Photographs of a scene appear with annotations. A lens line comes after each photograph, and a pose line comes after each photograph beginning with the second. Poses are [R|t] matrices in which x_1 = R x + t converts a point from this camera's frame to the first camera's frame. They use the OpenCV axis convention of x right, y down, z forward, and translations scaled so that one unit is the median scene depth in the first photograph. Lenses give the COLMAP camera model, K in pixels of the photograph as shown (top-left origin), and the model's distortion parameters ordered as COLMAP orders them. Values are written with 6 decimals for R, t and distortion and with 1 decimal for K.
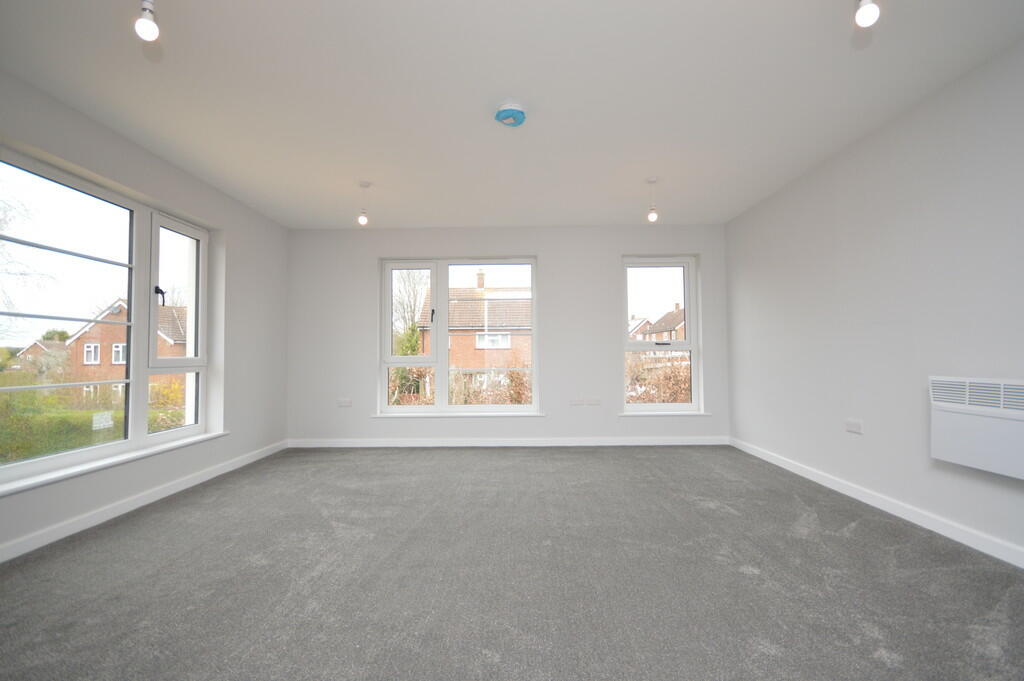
lens RADIAL K [[453.0, 0, 512.0], [0, 453.0, 340.5], [0, 0, 1]] dist [0.003166, -0.012189]
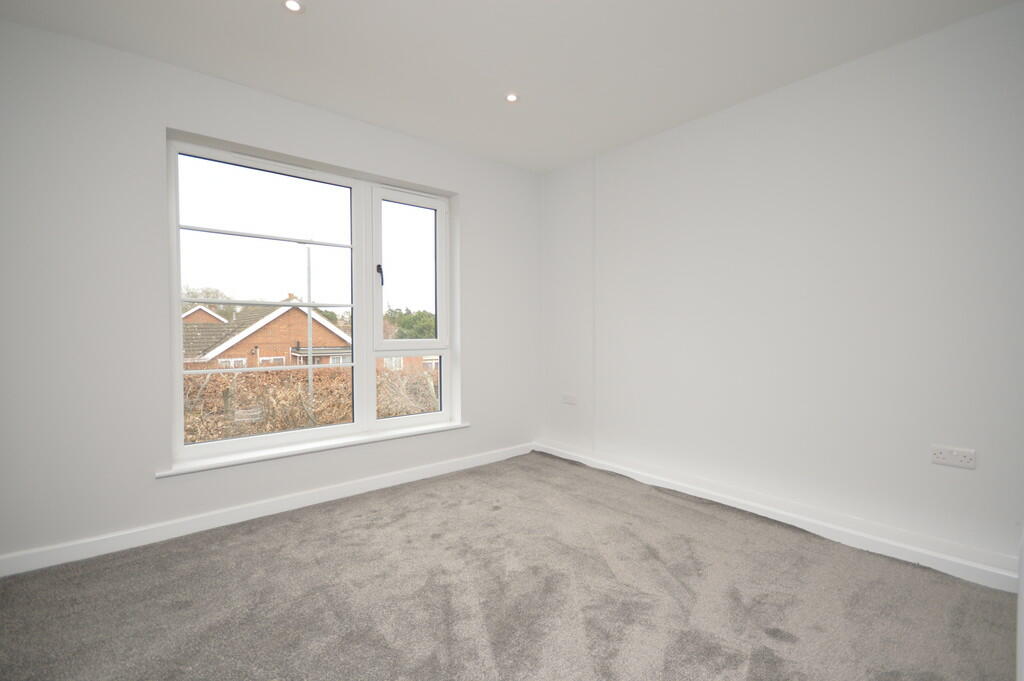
lens RADIAL K [[453.0, 0, 512.0], [0, 453.0, 340.5], [0, 0, 1]] dist [0.003166, -0.012189]
pose [[0.636682, 0.017458, -0.770929, 0.110420], [0.027254, 0.998610, 0.045122, 0.002691], [0.770645, -0.049740, 0.635321, 0.544734]]
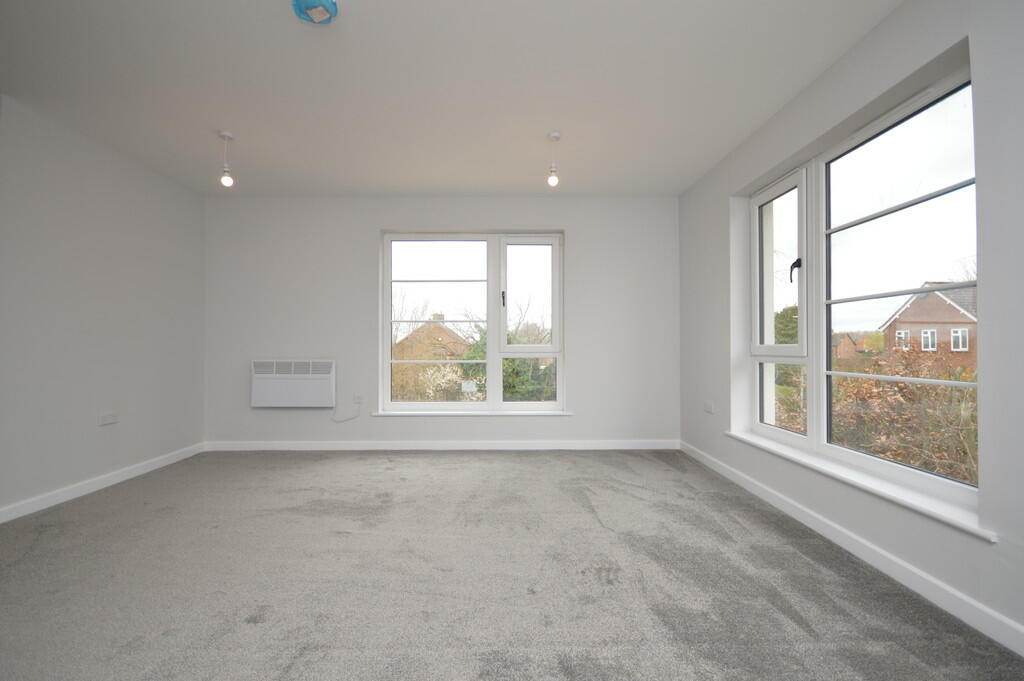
lens RADIAL K [[453.0, 0, 512.0], [0, 453.0, 340.5], [0, 0, 1]] dist [0.003166, -0.012189]
pose [[0.017938, -0.004029, -0.999831, 0.494902], [0.034292, 0.999406, -0.003412, 0.026594], [0.999251, -0.034225, 0.018065, 0.894853]]
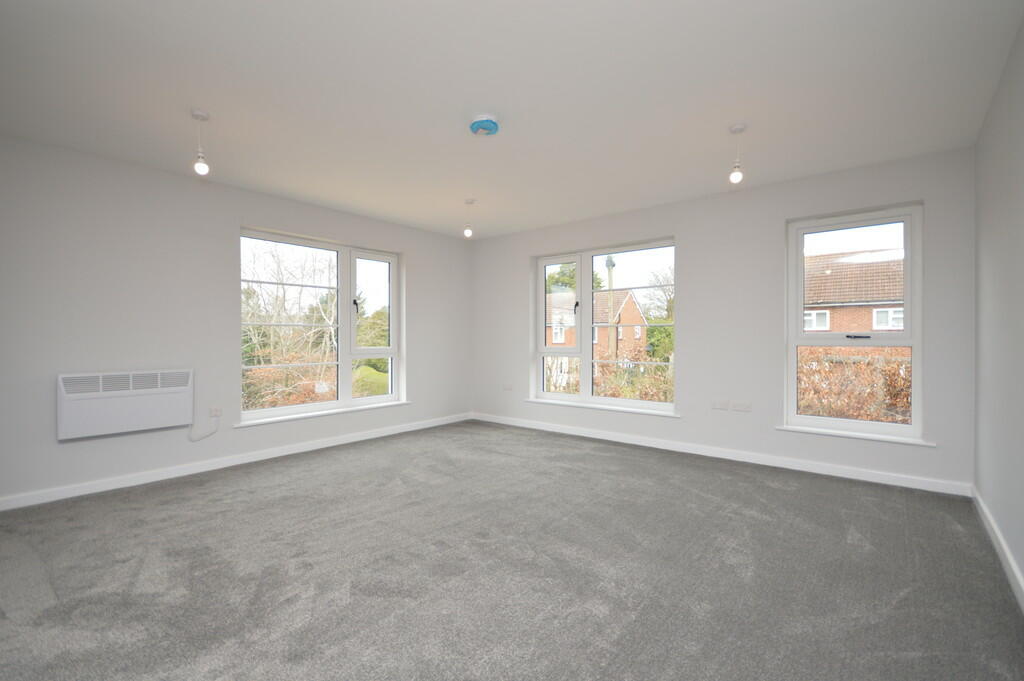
lens RADIAL K [[453.0, 0, 512.0], [0, 453.0, 340.5], [0, 0, 1]] dist [0.003166, -0.012189]
pose [[0.775454, 0.011463, -0.631300, 0.497955], [0.016408, 0.999132, 0.038296, -0.031313], [0.631190, -0.040055, 0.774593, 0.152183]]
